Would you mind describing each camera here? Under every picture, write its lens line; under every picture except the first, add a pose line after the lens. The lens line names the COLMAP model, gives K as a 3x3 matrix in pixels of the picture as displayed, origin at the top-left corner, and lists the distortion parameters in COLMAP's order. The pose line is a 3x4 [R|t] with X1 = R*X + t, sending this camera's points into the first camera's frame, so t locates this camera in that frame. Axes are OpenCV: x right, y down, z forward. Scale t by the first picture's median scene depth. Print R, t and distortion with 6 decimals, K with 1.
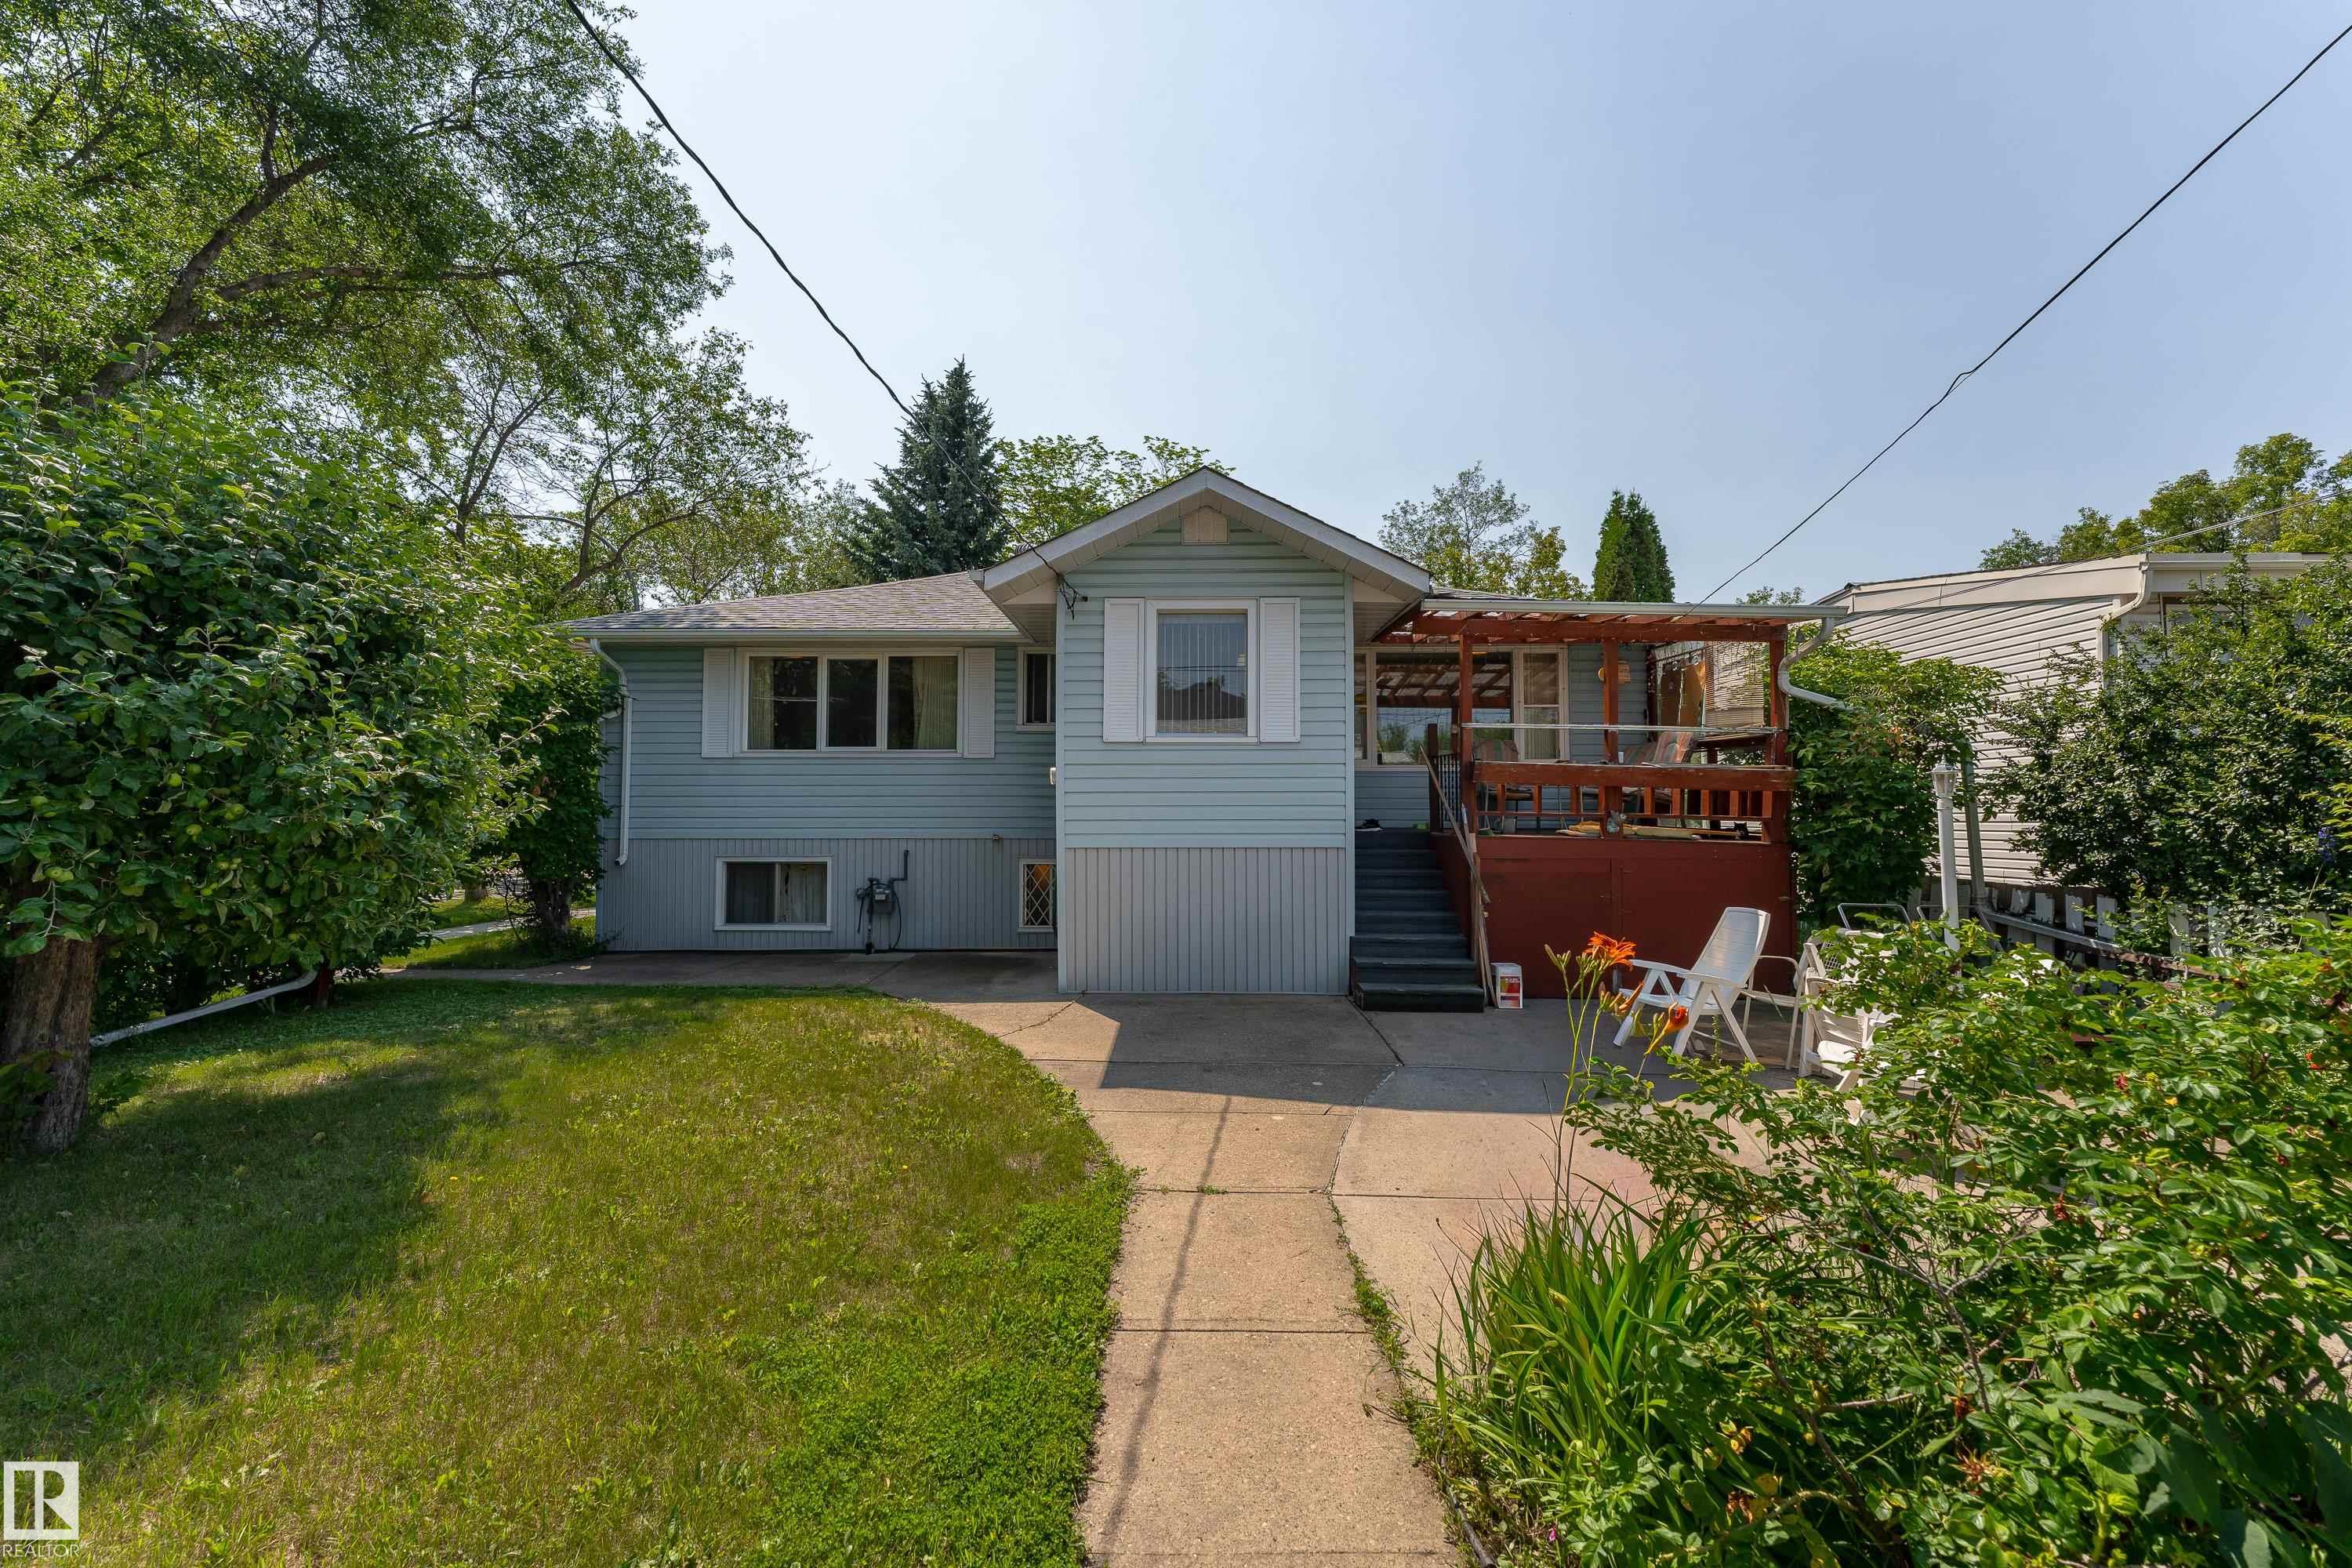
lens RADIAL K [[968.0, 0, 1167.5], [0, 968.0, 782.3], [0, 0, 1]] dist [0.000203, 0.000340]
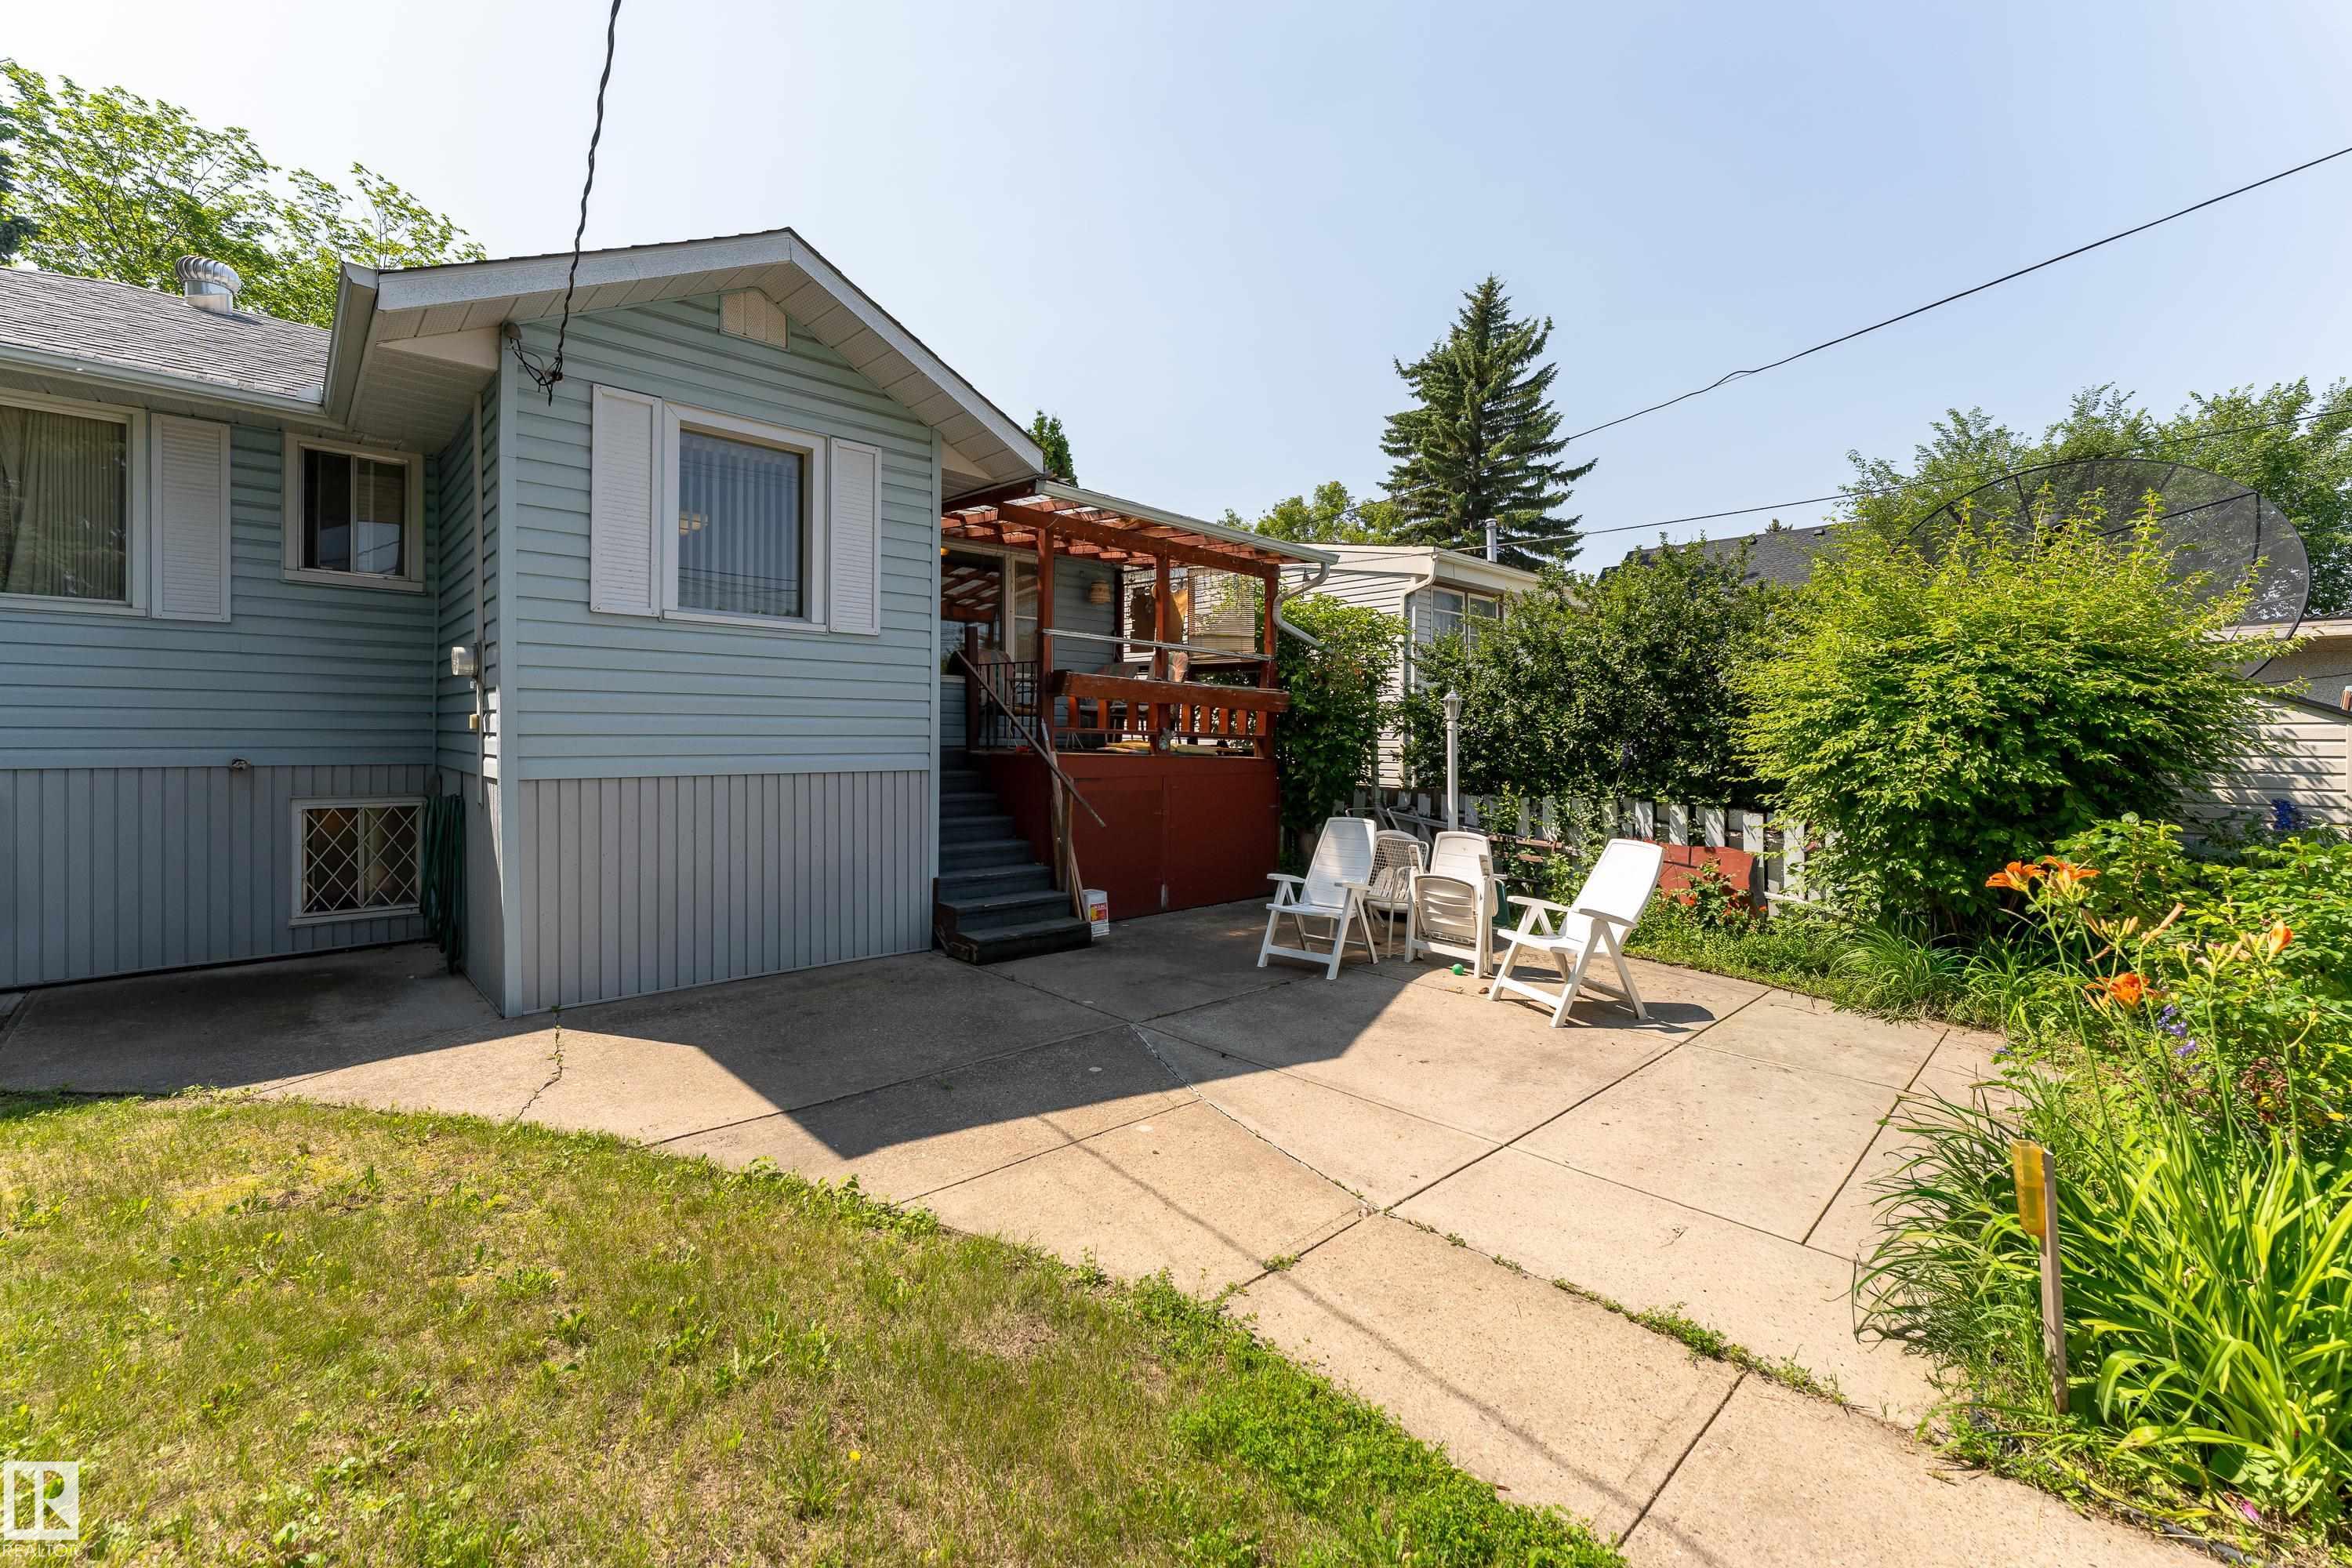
lens RADIAL K [[968.0, 0, 1176.1], [0, 968.0, 742.8], [0, 0, 1]] dist [0.000203, 0.000340]
pose [[0.708163, -0.001085, 0.706048, -0.242721], [-0.030550, 0.999015, 0.032177, 0.012232], [-0.705388, -0.044356, 0.707432, 0.277120]]
